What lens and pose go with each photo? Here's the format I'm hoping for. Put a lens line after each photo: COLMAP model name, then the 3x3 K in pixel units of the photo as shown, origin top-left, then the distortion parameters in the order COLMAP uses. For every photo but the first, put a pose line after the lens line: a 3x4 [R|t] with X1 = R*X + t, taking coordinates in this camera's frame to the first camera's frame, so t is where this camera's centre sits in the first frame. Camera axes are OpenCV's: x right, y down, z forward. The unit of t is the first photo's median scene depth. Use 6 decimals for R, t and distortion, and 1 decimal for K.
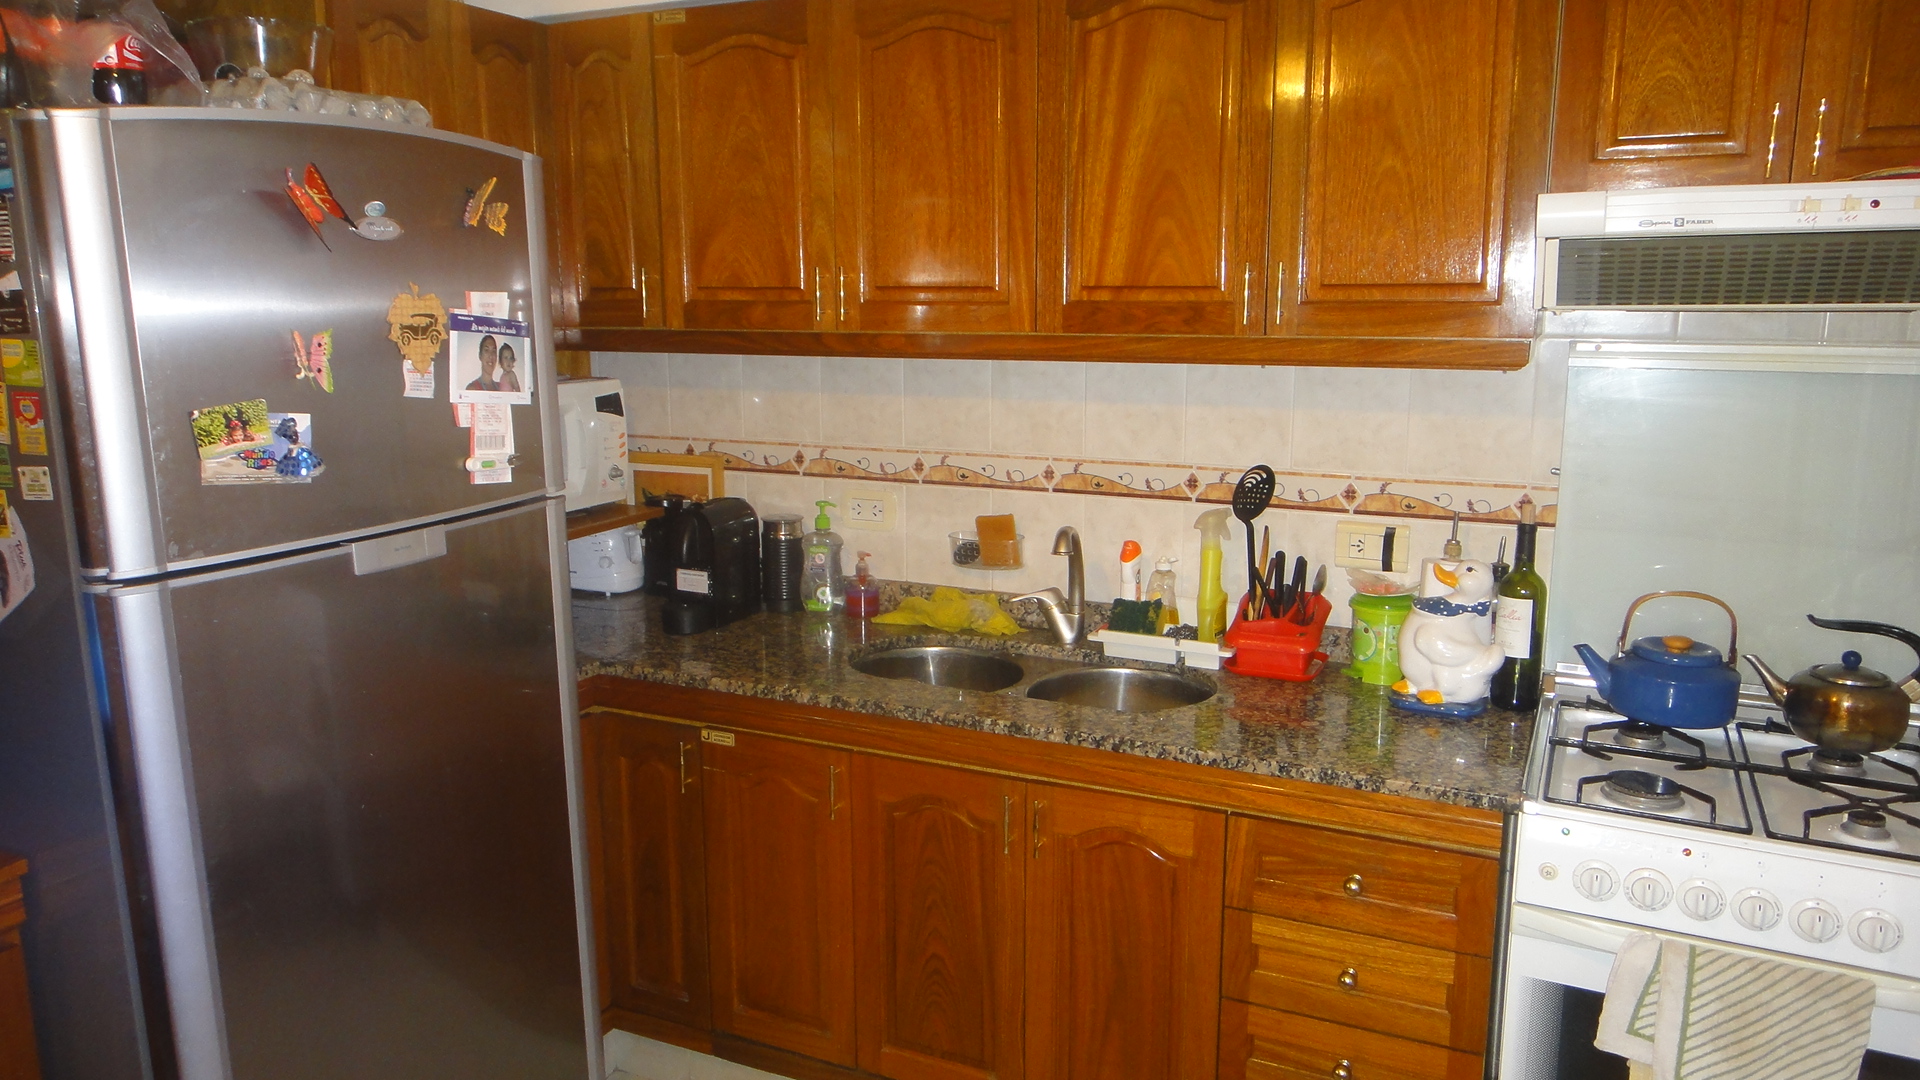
lens RADIAL K [[1354.2, 0, 954.7], [0, 1354.2, 547.4], [0, 0, 1]] dist [0.008000, 0.004524]
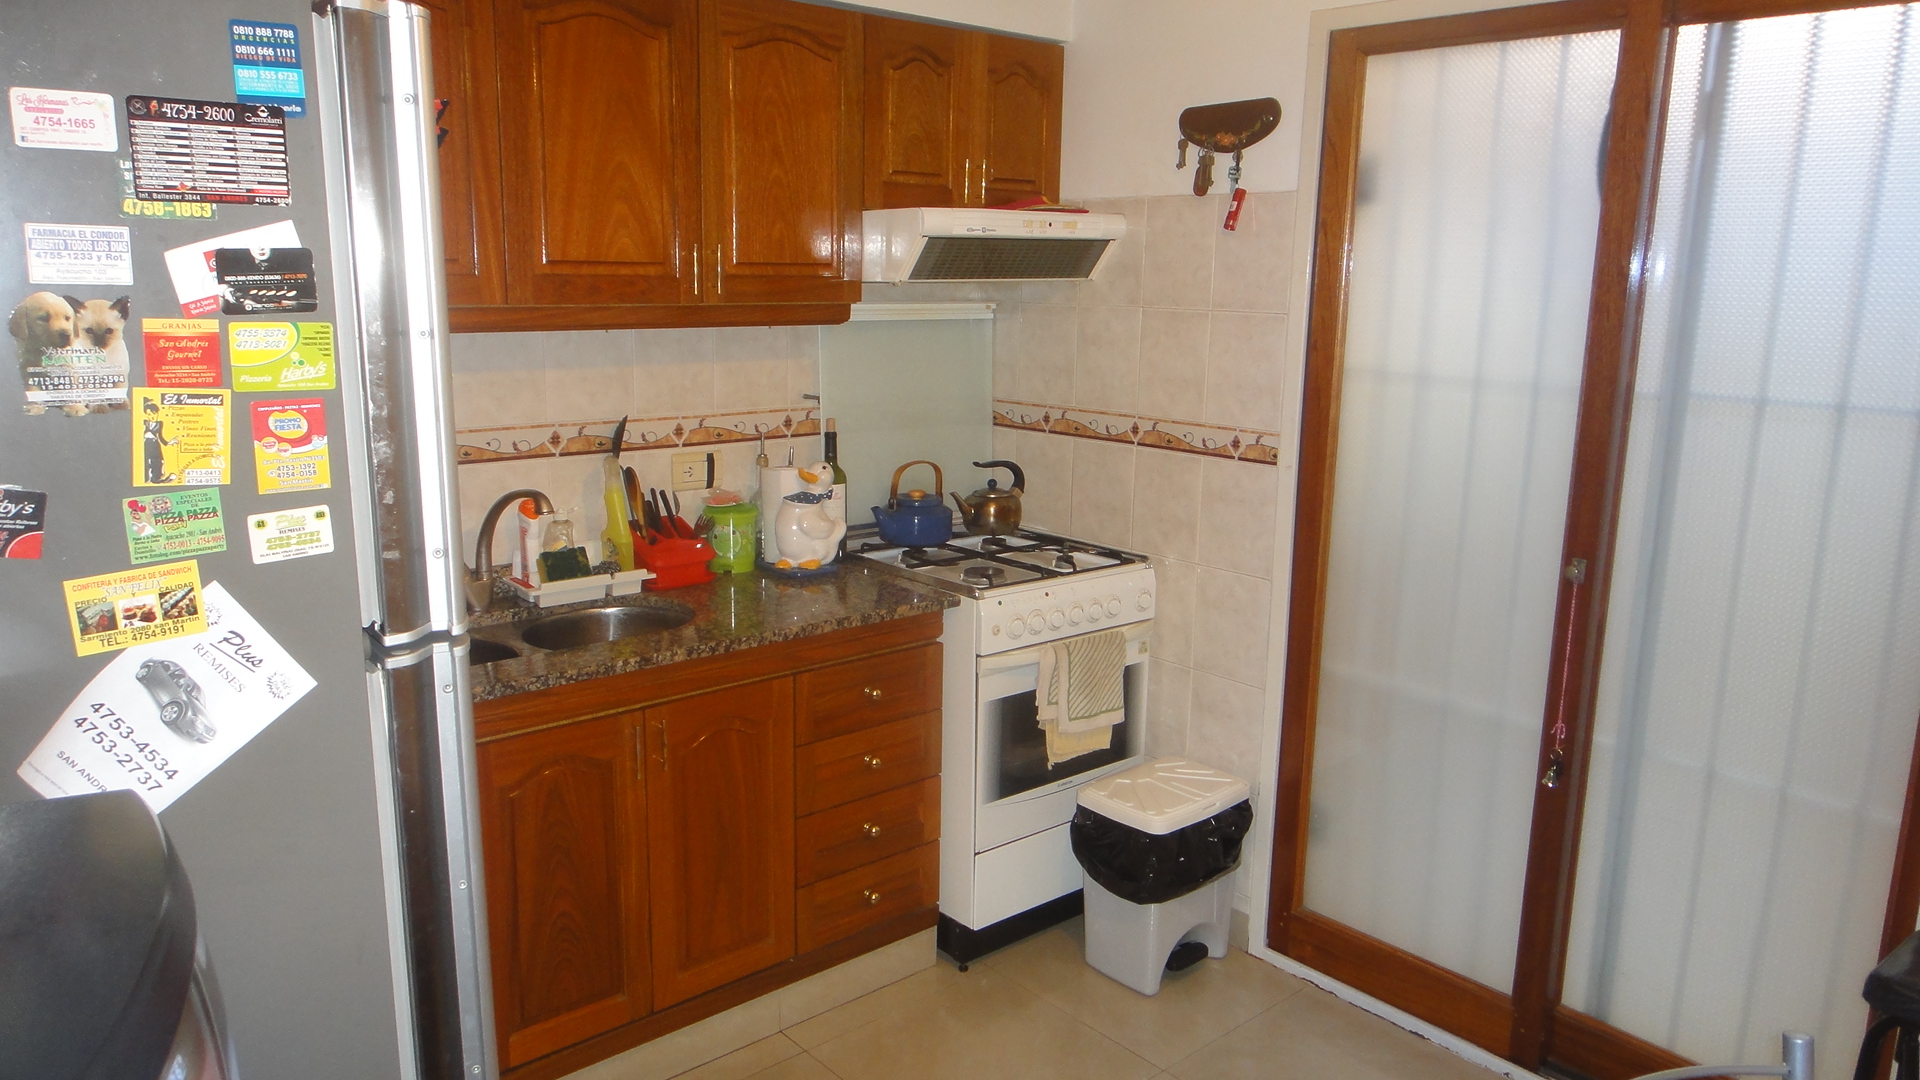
lens RADIAL K [[1354.2, 0, 954.8], [0, 1354.2, 536.5], [0, 0, 1]] dist [0.008000, 0.004524]
pose [[0.390285, -0.169308, 0.904993, -0.873264], [0.162996, 0.980126, 0.113071, -0.051566], [-0.906151, 0.103380, 0.410125, 0.318080]]
